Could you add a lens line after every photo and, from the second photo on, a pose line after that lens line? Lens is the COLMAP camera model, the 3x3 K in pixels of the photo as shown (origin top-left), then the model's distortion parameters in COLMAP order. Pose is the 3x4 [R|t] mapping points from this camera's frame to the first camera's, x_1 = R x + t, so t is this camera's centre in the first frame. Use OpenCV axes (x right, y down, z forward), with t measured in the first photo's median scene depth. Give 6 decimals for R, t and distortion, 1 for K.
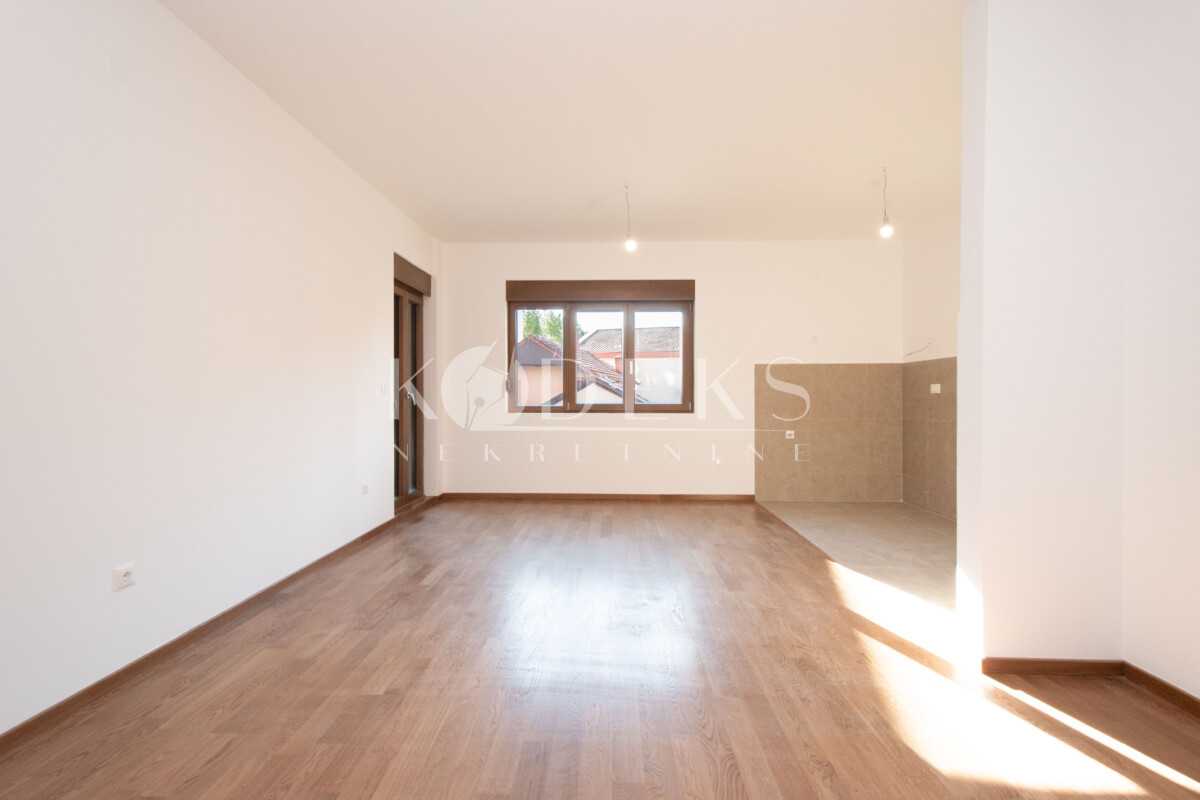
lens RADIAL K [[532.6, 0, 599.9], [0, 532.6, 401.9], [0, 0, 1]] dist [0.016520, -0.003373]
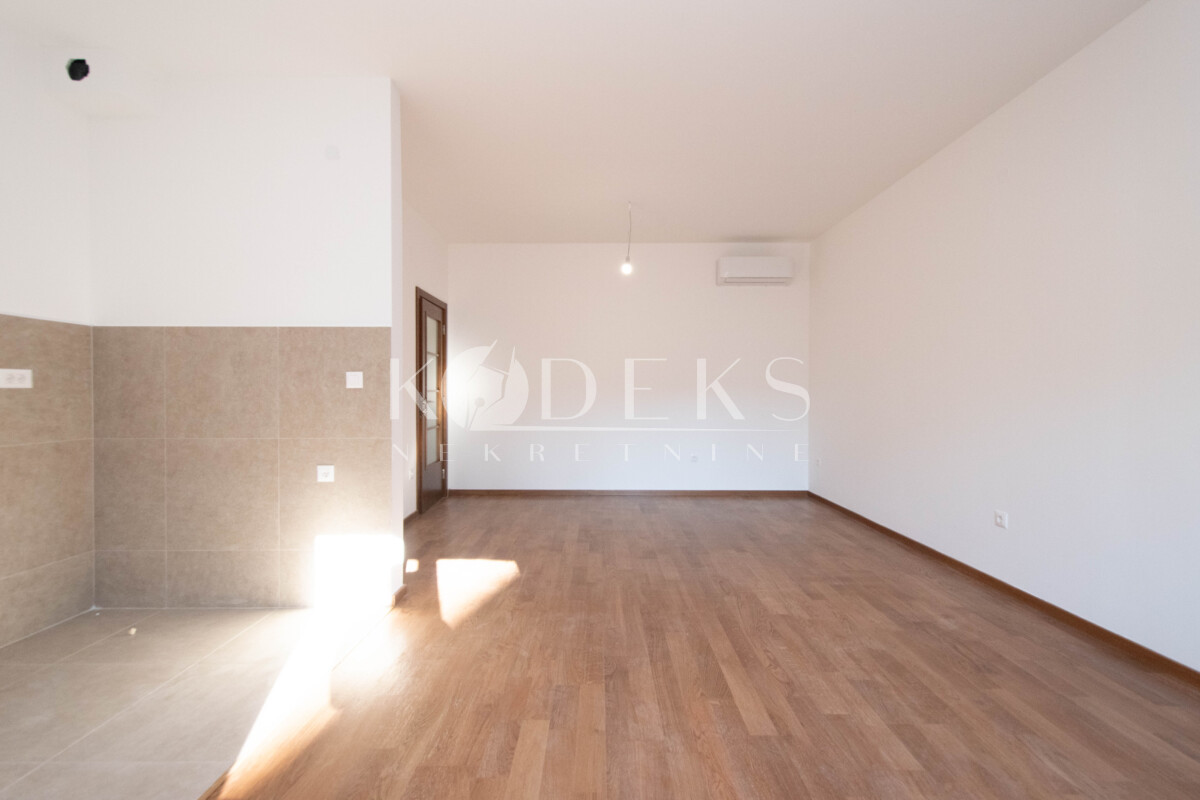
lens RADIAL K [[532.6, 0, 599.5], [0, 532.6, 398.9], [0, 0, 1]] dist [0.016520, -0.003373]
pose [[-0.999674, -0.001206, -0.025486, 0.124763], [-0.001745, 0.999775, 0.021131, -0.015793], [0.025454, 0.021168, -0.999452, 1.219961]]
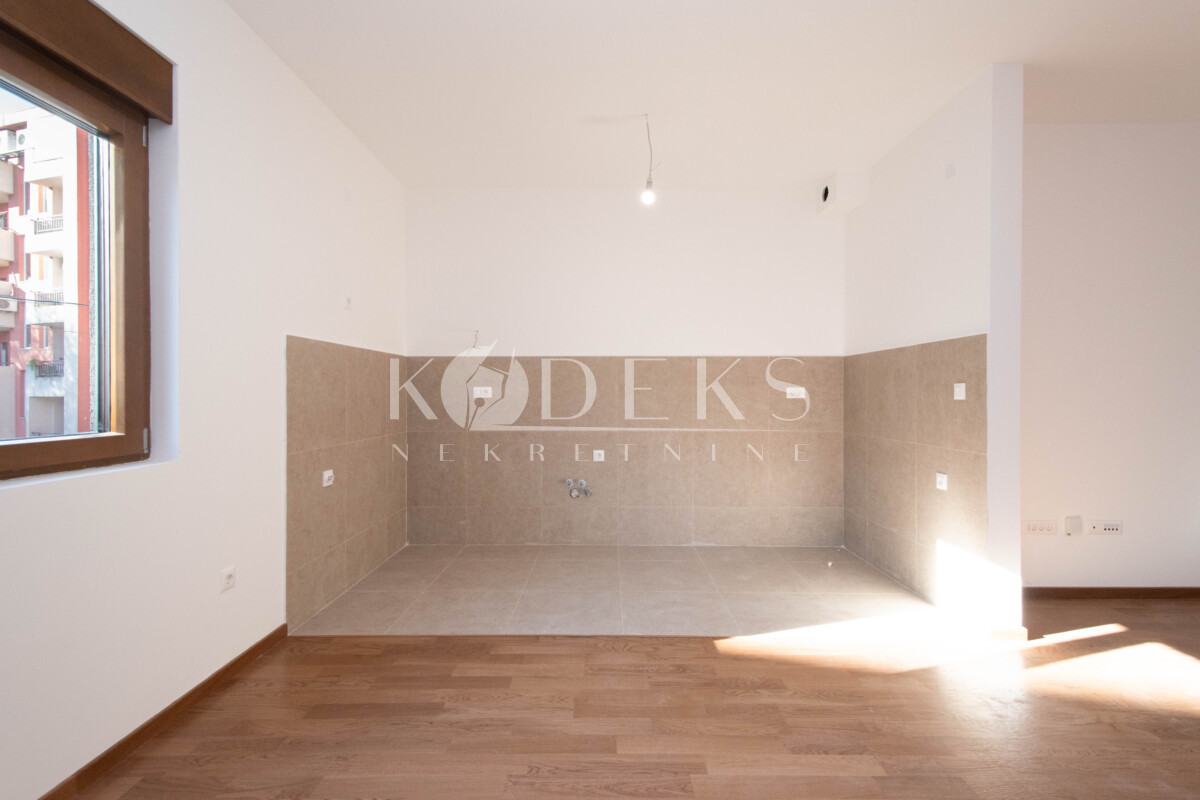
lens RADIAL K [[532.6, 0, 604.5], [0, 532.6, 397.5], [0, 0, 1]] dist [0.016520, -0.003373]
pose [[-0.025916, -0.007686, 0.999635, -0.231971], [0.008013, 0.999937, 0.007896, -0.025998], [-0.999632, 0.008215, -0.025853, 1.002761]]
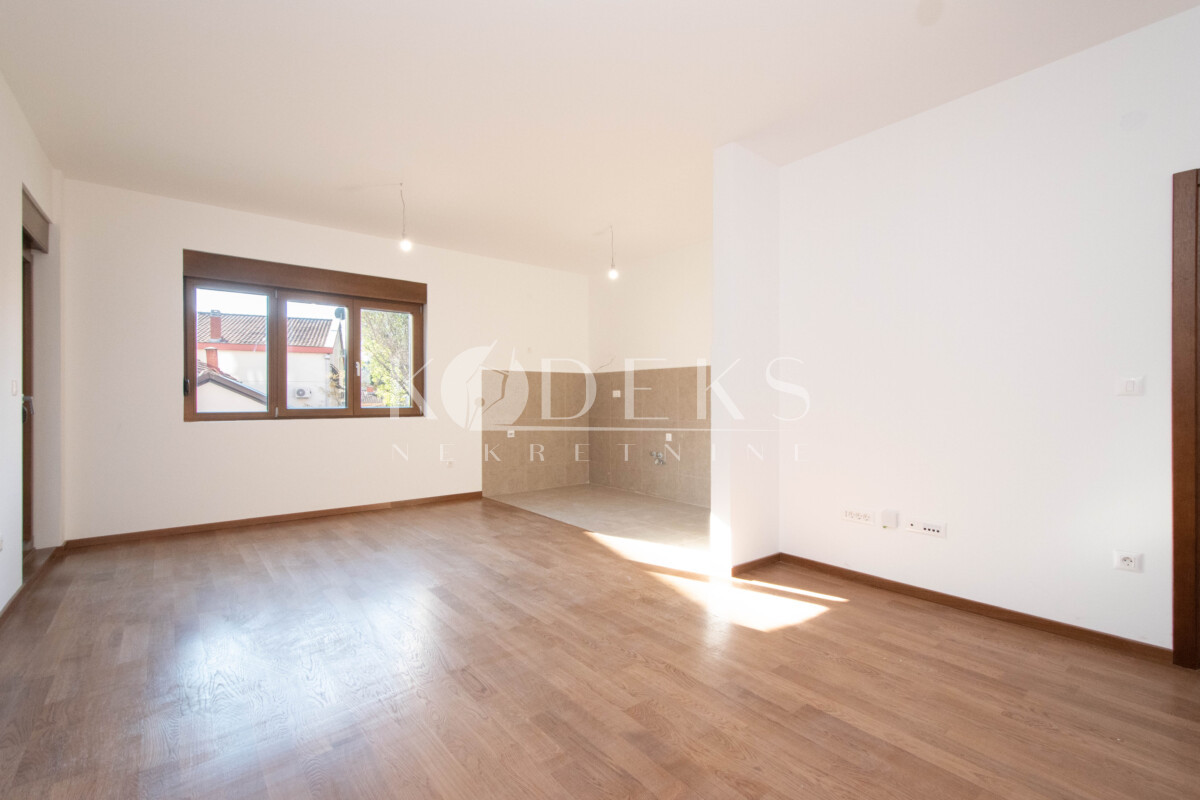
lens RADIAL K [[532.6, 0, 605.2], [0, 532.6, 400.7], [0, 0, 1]] dist [0.016520, -0.003373]
pose [[0.758466, -0.002578, 0.651707, -0.302577], [0.005609, 0.999981, -0.002572, -0.005820], [-0.651688, 0.005607, 0.758466, 0.025442]]
